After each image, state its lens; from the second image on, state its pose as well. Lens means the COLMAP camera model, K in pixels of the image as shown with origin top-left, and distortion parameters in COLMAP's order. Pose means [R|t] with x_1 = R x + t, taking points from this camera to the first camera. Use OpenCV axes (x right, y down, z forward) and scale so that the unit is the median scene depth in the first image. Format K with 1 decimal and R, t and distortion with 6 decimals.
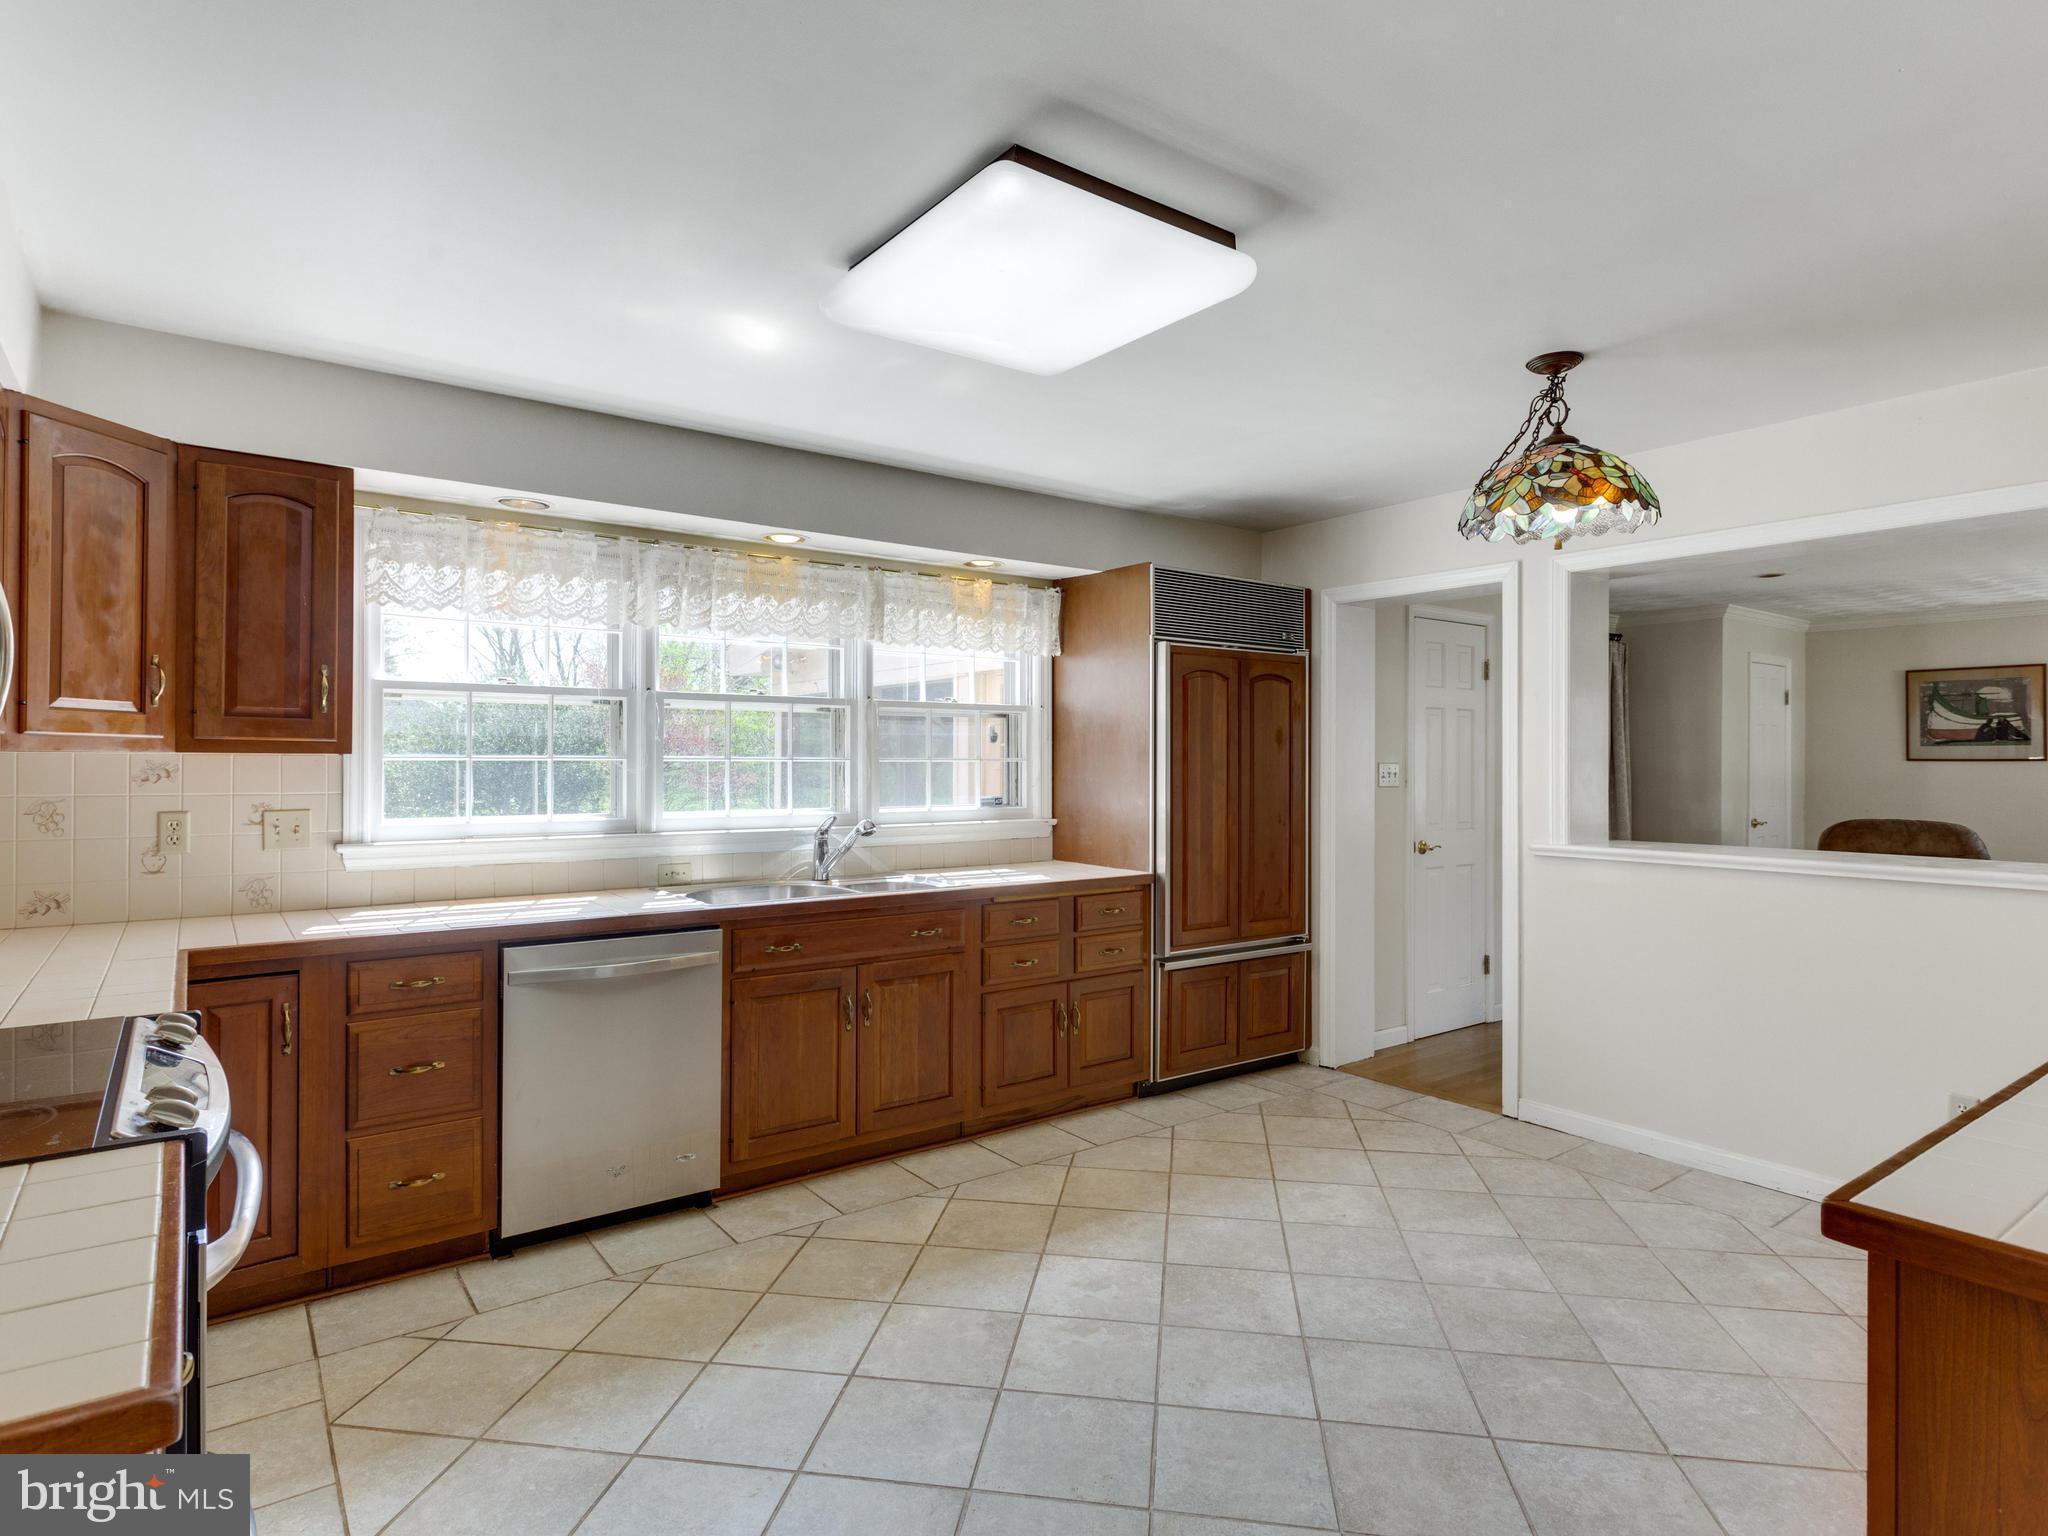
lens RADIAL K [[1104.2, 0, 1023.1], [0, 1104.2, 766.4], [0, 0, 1]] dist [0.000314, -0.002403]
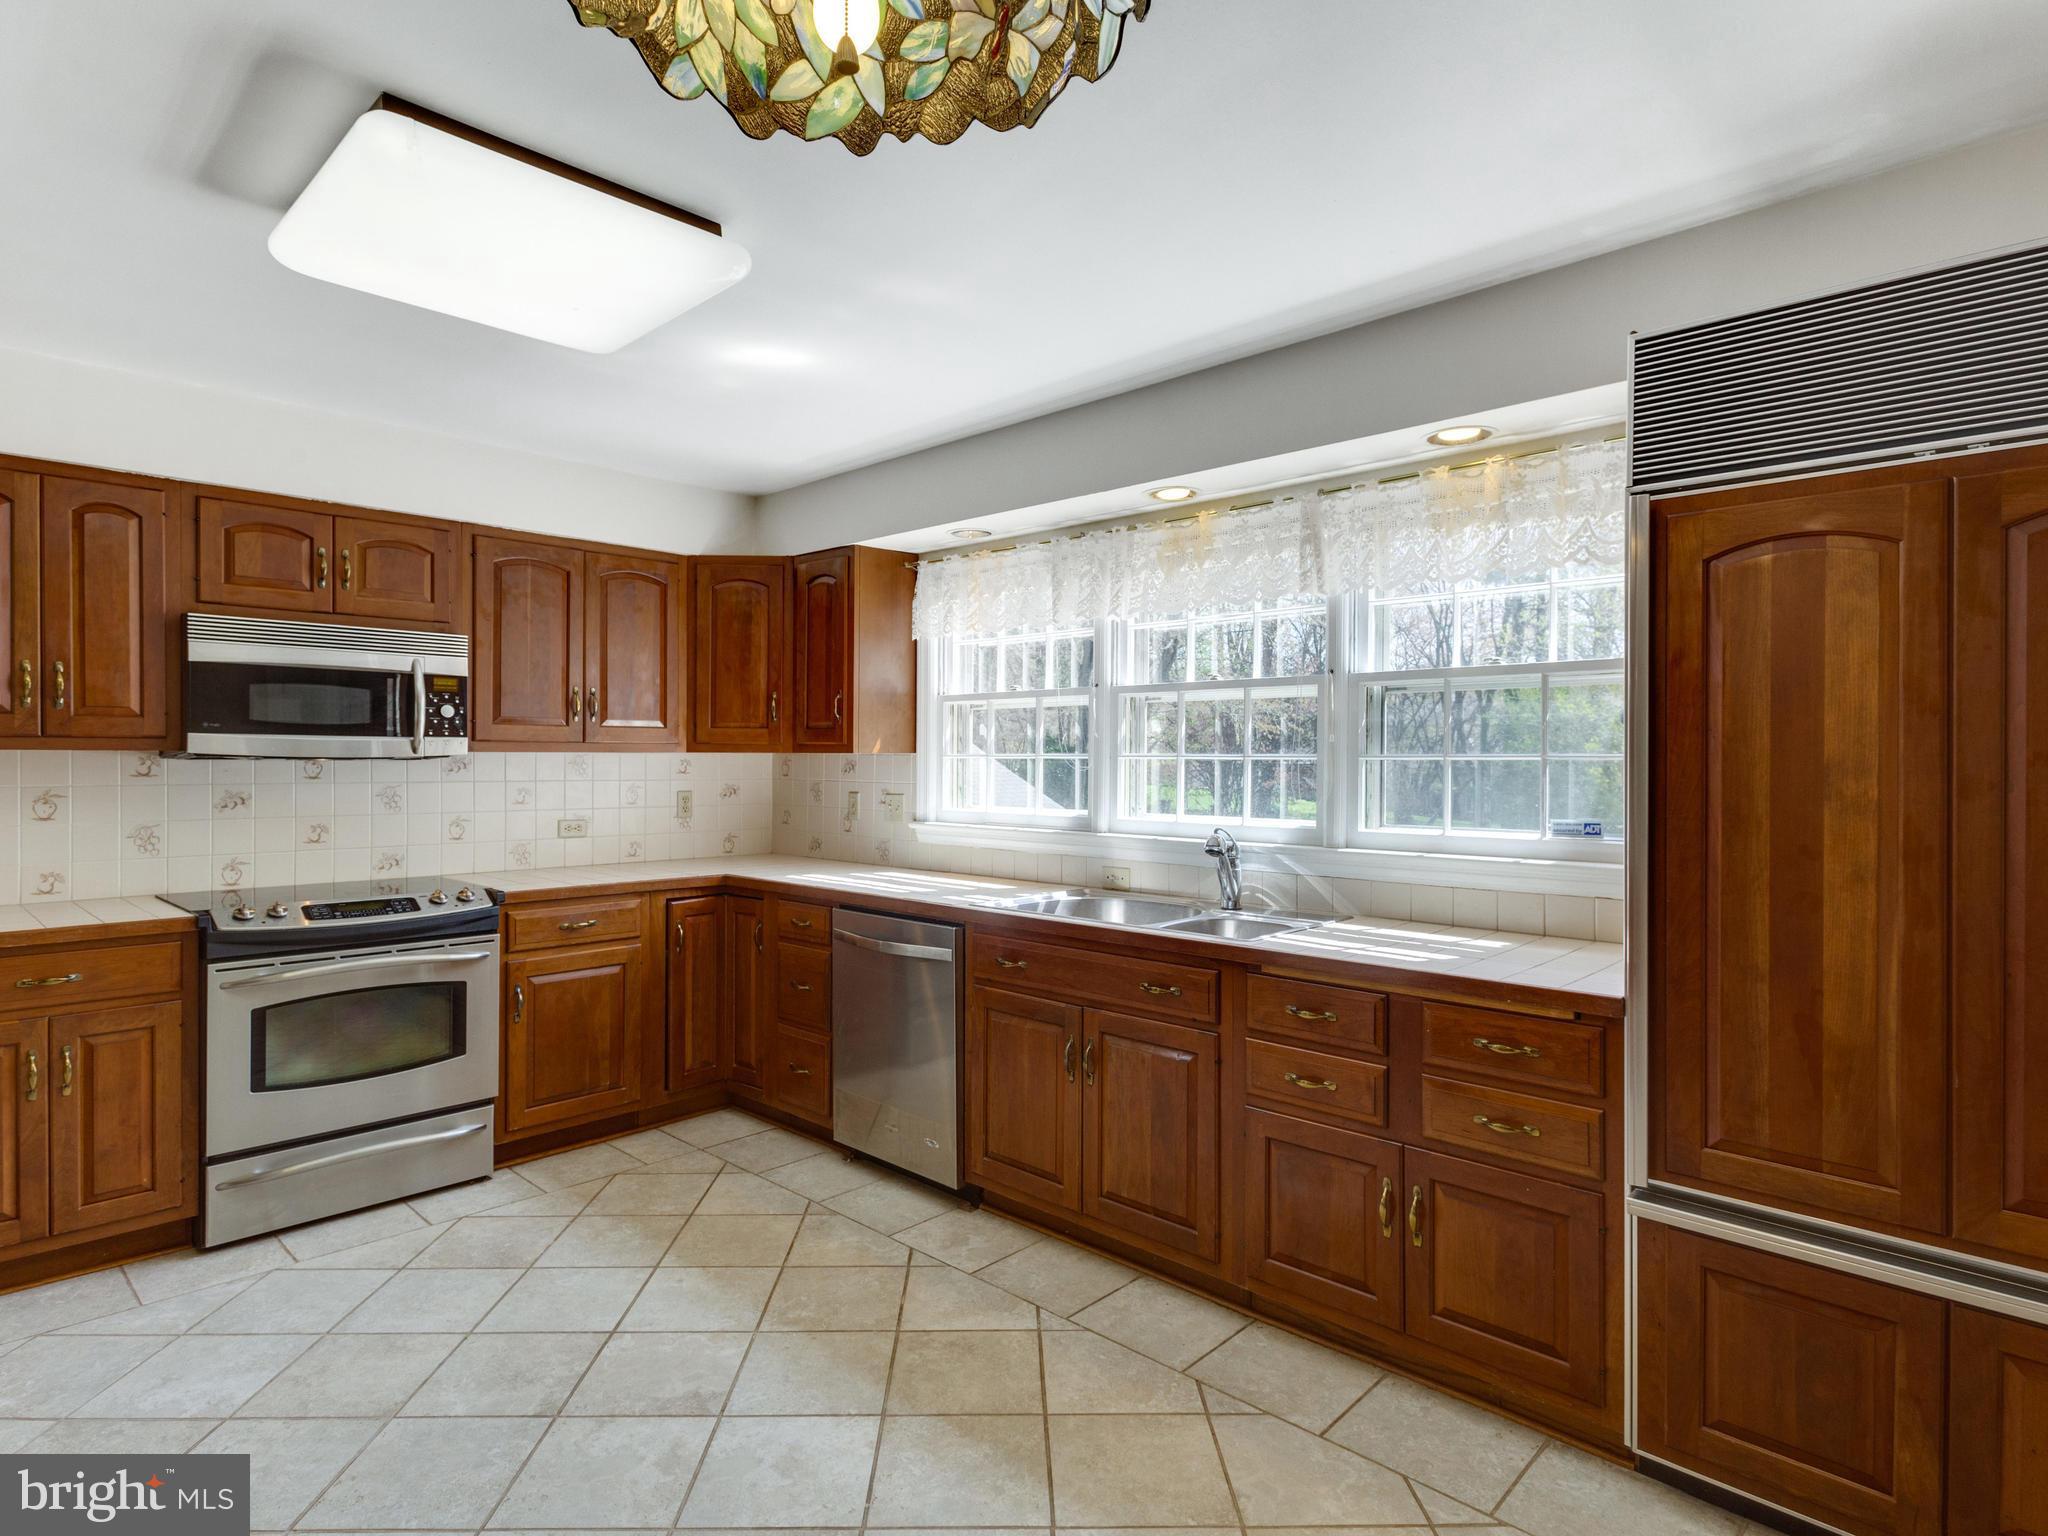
lens RADIAL K [[1104.2, 0, 1017.1], [0, 1104.2, 762.1], [0, 0, 1]] dist [0.000314, -0.002403]
pose [[0.174554, 0.002066, -0.984646, 0.719156], [-0.009130, 0.999958, 0.000480, -0.001840], [0.984605, 0.008906, 0.174565, 0.893464]]
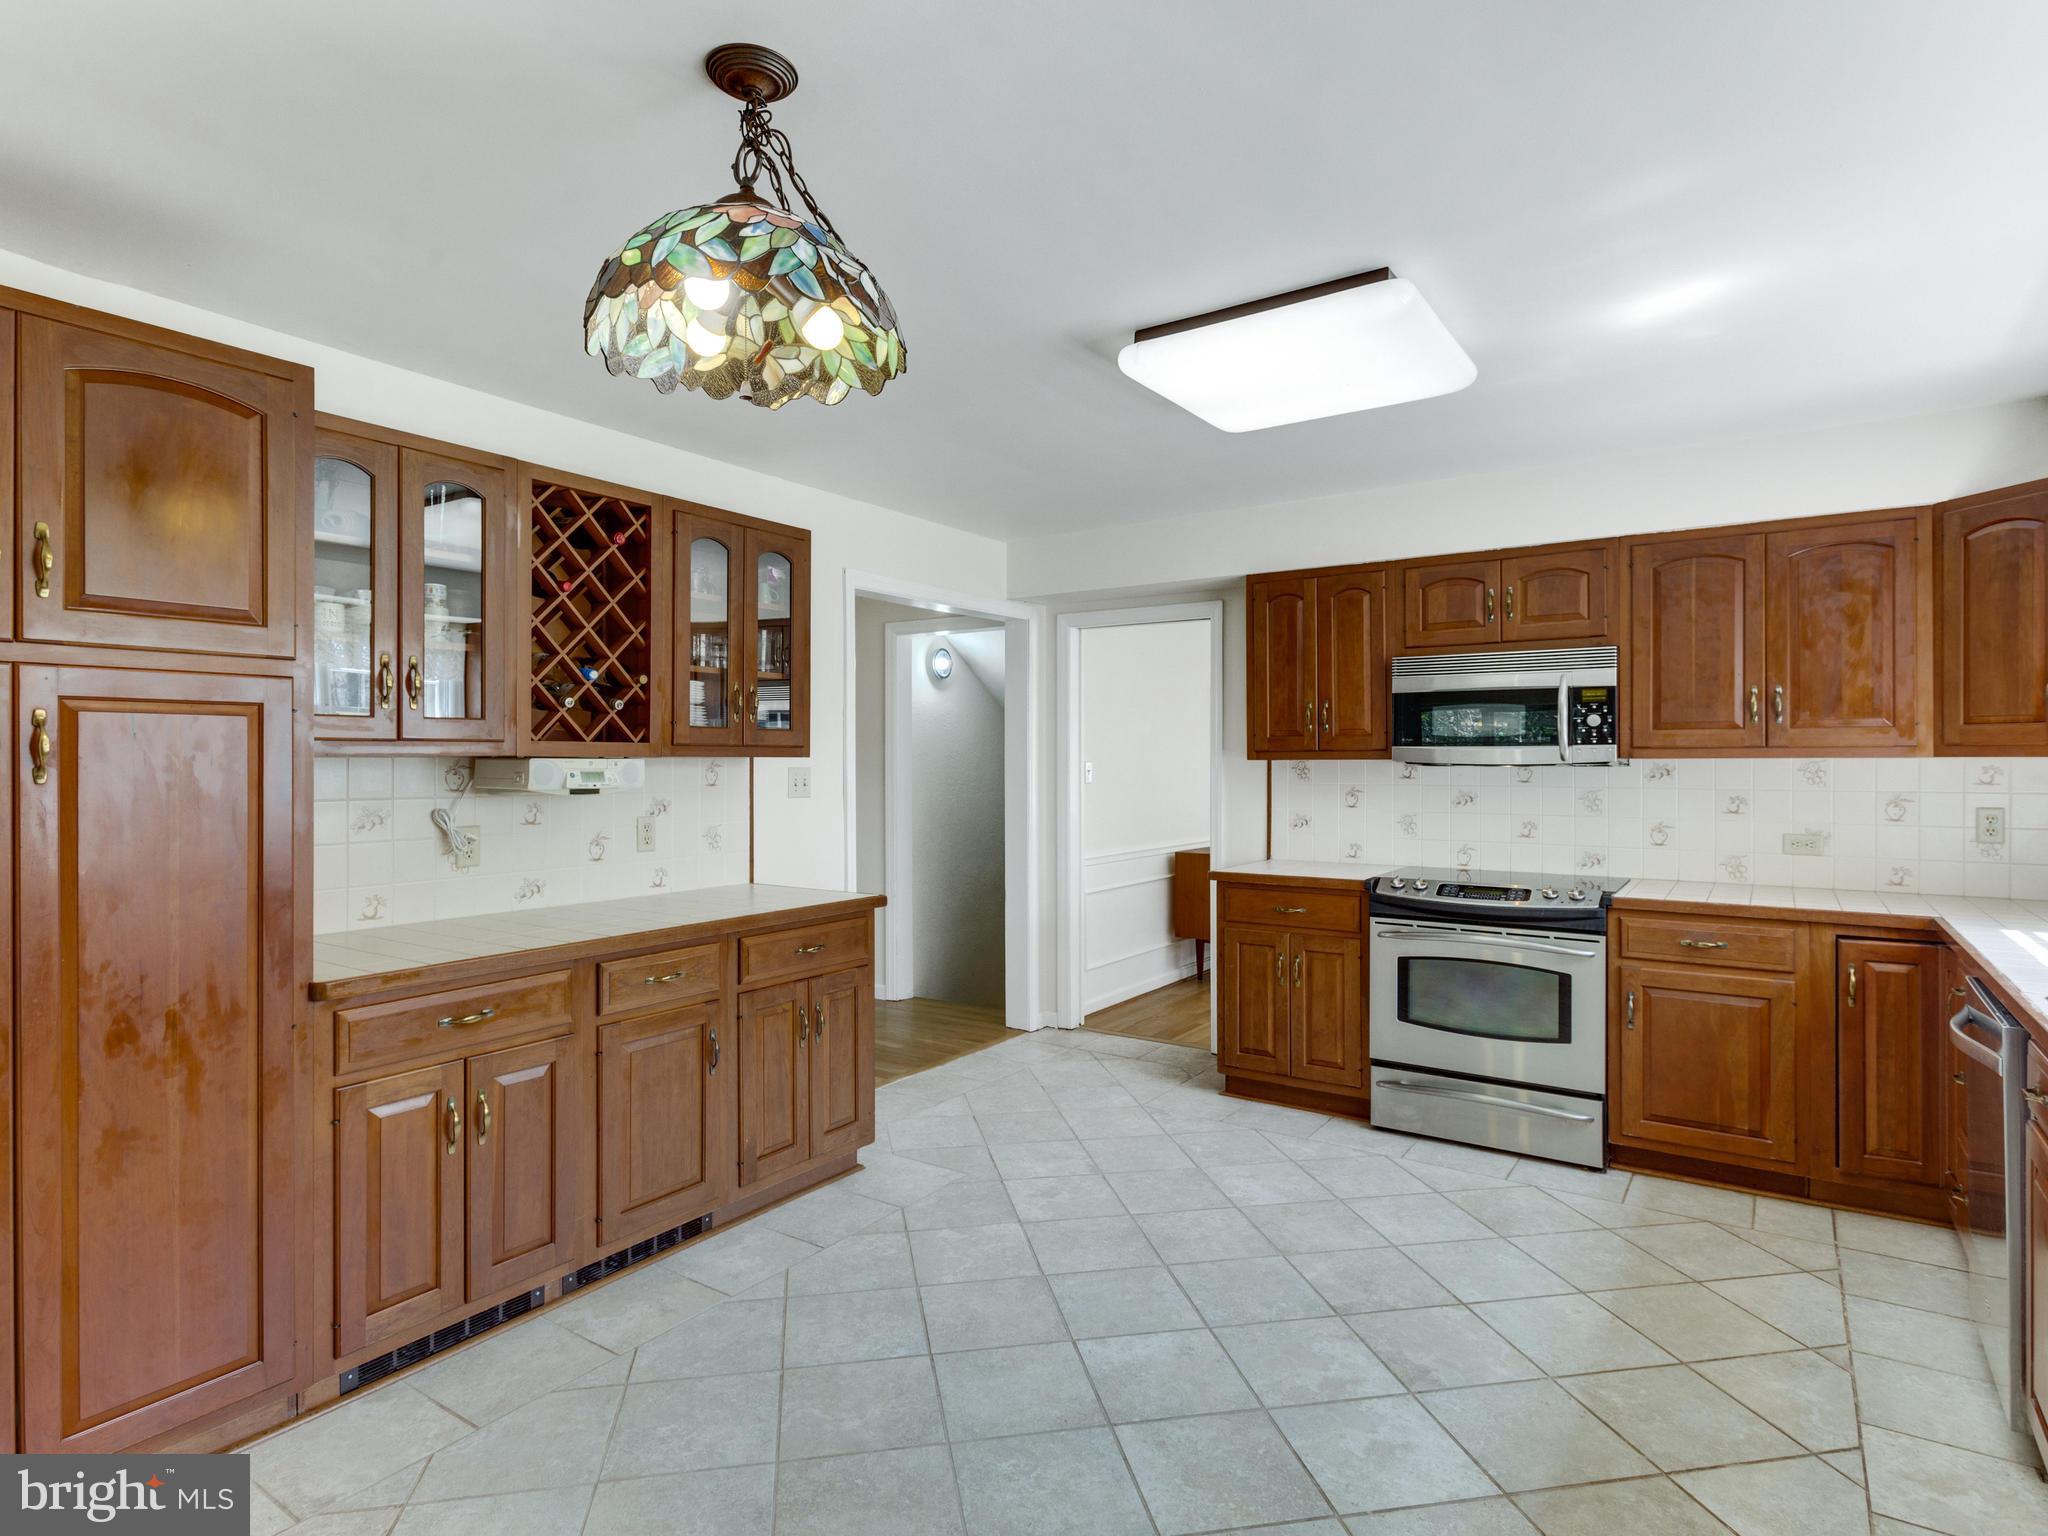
lens RADIAL K [[1104.2, 0, 1016.7], [0, 1104.2, 761.9], [0, 0, 1]] dist [0.000314, -0.002403]
pose [[-0.945914, -0.001201, -0.324414, 0.485987], [-0.003243, 0.999978, 0.005754, -0.008065], [0.324400, 0.006495, -0.945898, 1.438462]]
